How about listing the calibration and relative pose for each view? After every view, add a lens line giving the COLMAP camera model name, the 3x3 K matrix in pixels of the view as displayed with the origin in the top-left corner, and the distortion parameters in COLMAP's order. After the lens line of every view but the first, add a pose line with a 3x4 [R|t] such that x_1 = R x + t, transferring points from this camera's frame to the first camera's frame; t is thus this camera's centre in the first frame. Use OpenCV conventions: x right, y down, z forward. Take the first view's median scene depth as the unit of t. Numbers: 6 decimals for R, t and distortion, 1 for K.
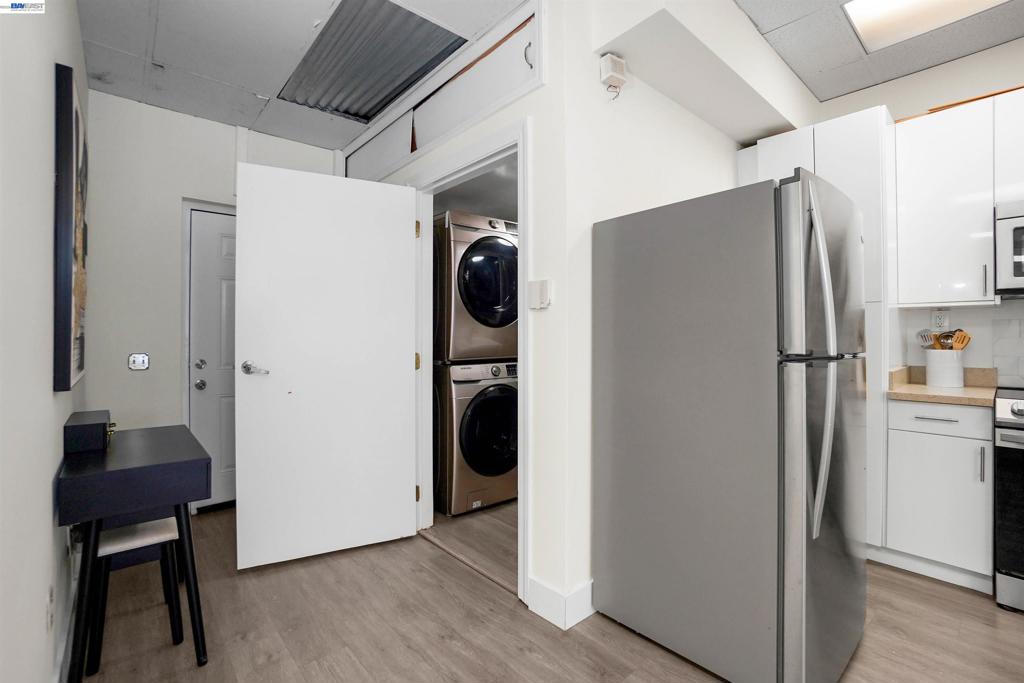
lens RADIAL K [[460.4, 0, 508.3], [0, 460.4, 332.9], [0, 0, 1]] dist [-0.046351, 0.000210]
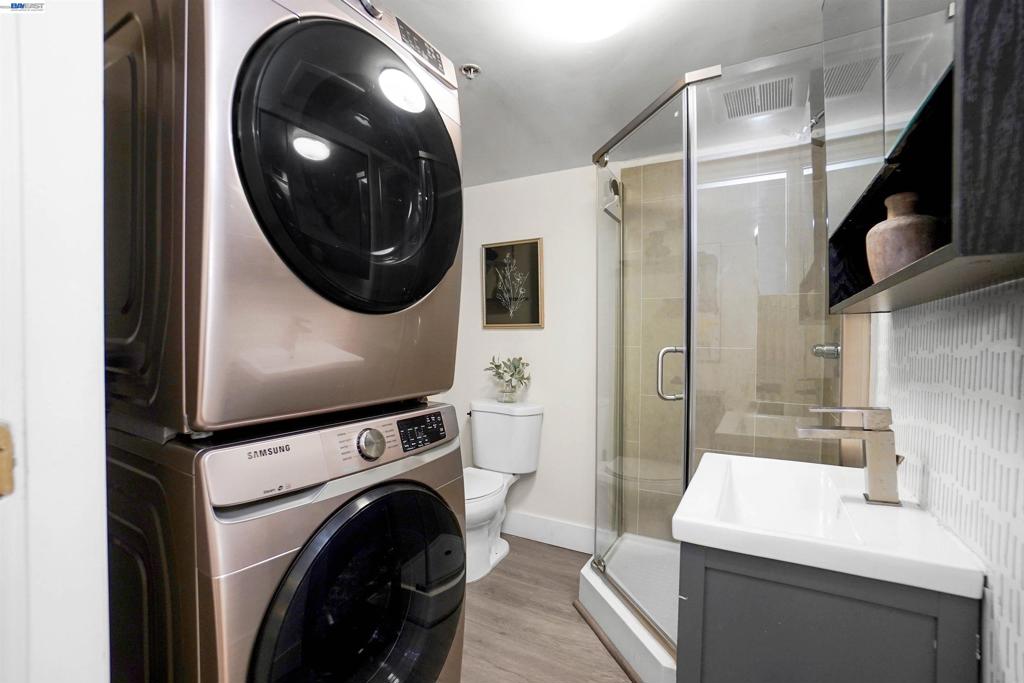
lens RADIAL K [[452.4, 0, 511.3], [0, 452.4, 348.4], [0, 0, 1]] dist [-0.063005, 0.022974]
pose [[0.937350, -0.002090, 0.348384, -0.048079], [-0.003522, 0.999874, 0.015476, 0.007799], [-0.348372, -0.015733, 0.937224, 0.700383]]
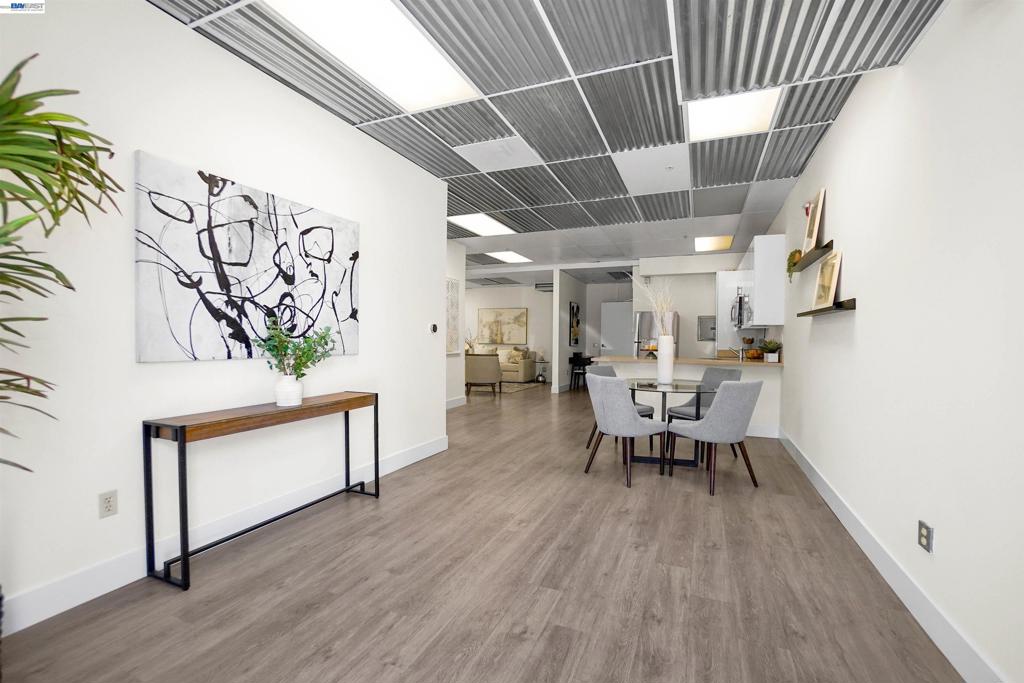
lens RADIAL K [[452.4, 0, 511.3], [0, 452.4, 348.4], [0, 0, 1]] dist [-0.063005, 0.022974]
pose [[0.443208, 0.019947, -0.896197, 2.476837], [-0.004501, 0.999789, 0.020027, 0.010519], [0.896407, -0.004842, 0.443205, -1.502968]]
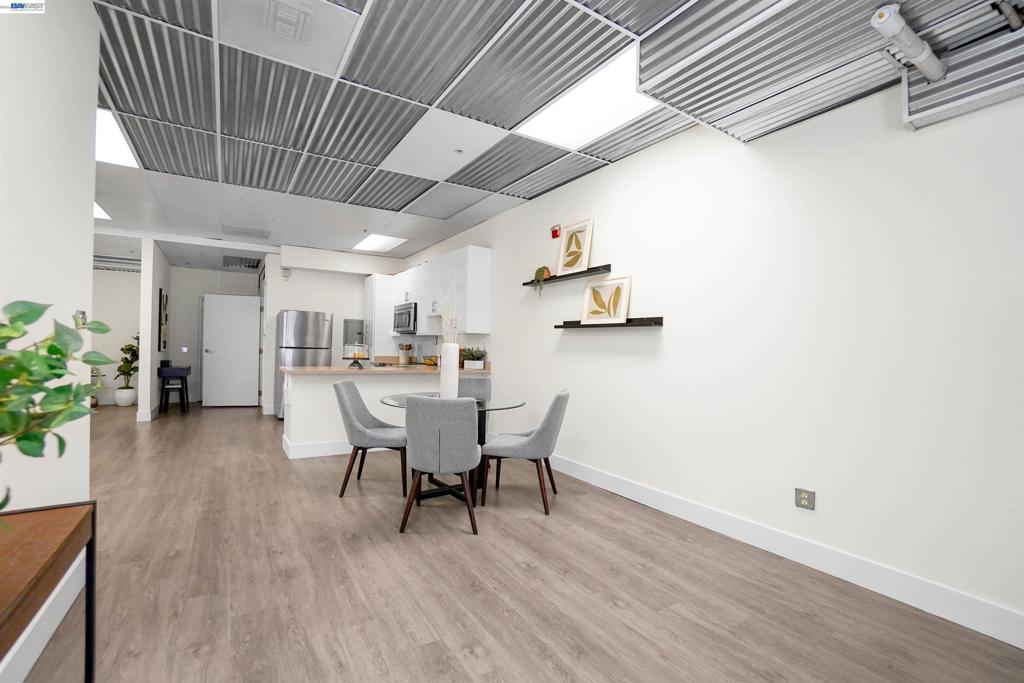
lens RADIAL K [[452.4, 0, 511.3], [0, 452.4, 348.4], [0, 0, 1]] dist [-0.063005, 0.022974]
pose [[0.989423, 0.018843, -0.143827, 1.770158], [-0.018811, 0.999822, 0.001584, 0.004927], [0.143831, 0.001139, 0.989602, -1.625566]]
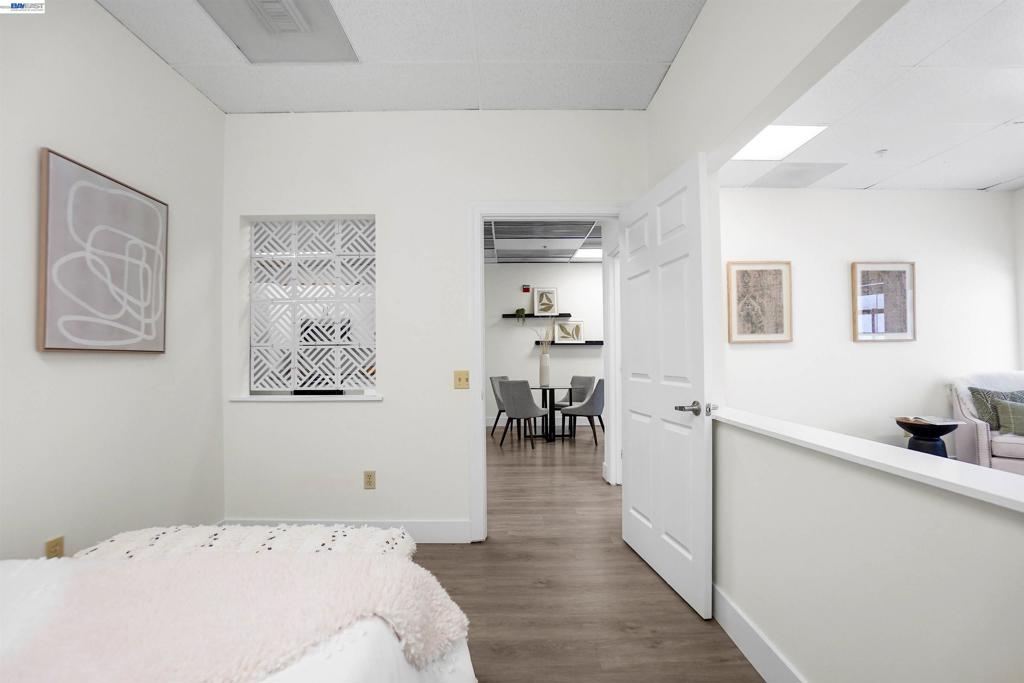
lens RADIAL K [[452.4, 0, 511.3], [0, 452.4, 348.4], [0, 0, 1]] dist [-0.063005, 0.022974]
pose [[0.643846, 0.005437, 0.765136, -0.324723], [0.011050, 0.999804, -0.016402, 0.001443], [-0.765076, 0.019015, 0.643660, -1.721806]]
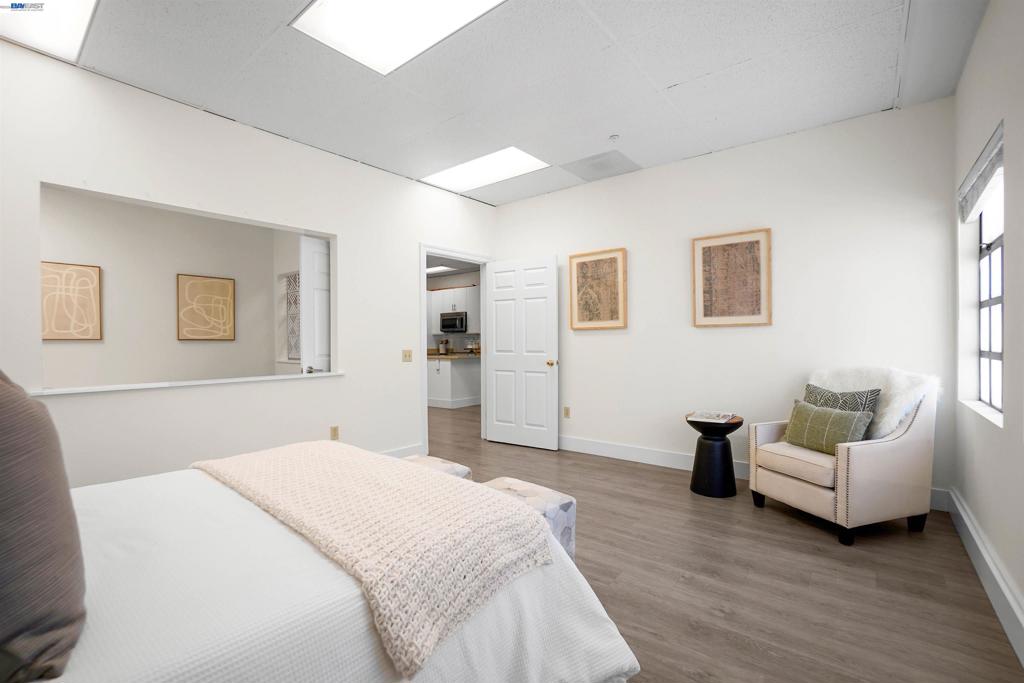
lens RADIAL K [[452.4, 0, 511.3], [0, 452.4, 348.4], [0, 0, 1]] dist [-0.063005, 0.022974]
pose [[0.984422, -0.013396, 0.175310, 0.714592], [0.010204, 0.999766, 0.019094, 0.001437], [-0.175525, -0.017007, 0.984328, -2.861496]]
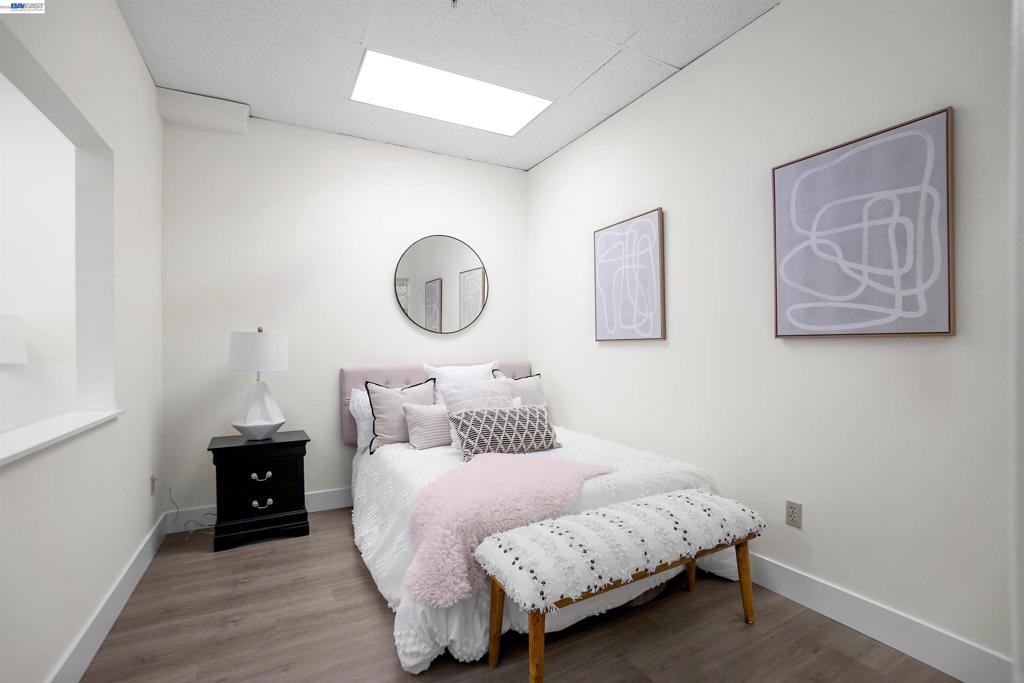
lens RADIAL K [[452.4, 0, 511.3], [0, 452.4, 348.4], [0, 0, 1]] dist [-0.063005, 0.022974]
pose [[-0.220669, 0.000299, -0.975349, 0.474904], [0.010067, 0.999947, -0.001971, 0.002063], [0.975297, -0.010254, -0.220661, -1.149463]]
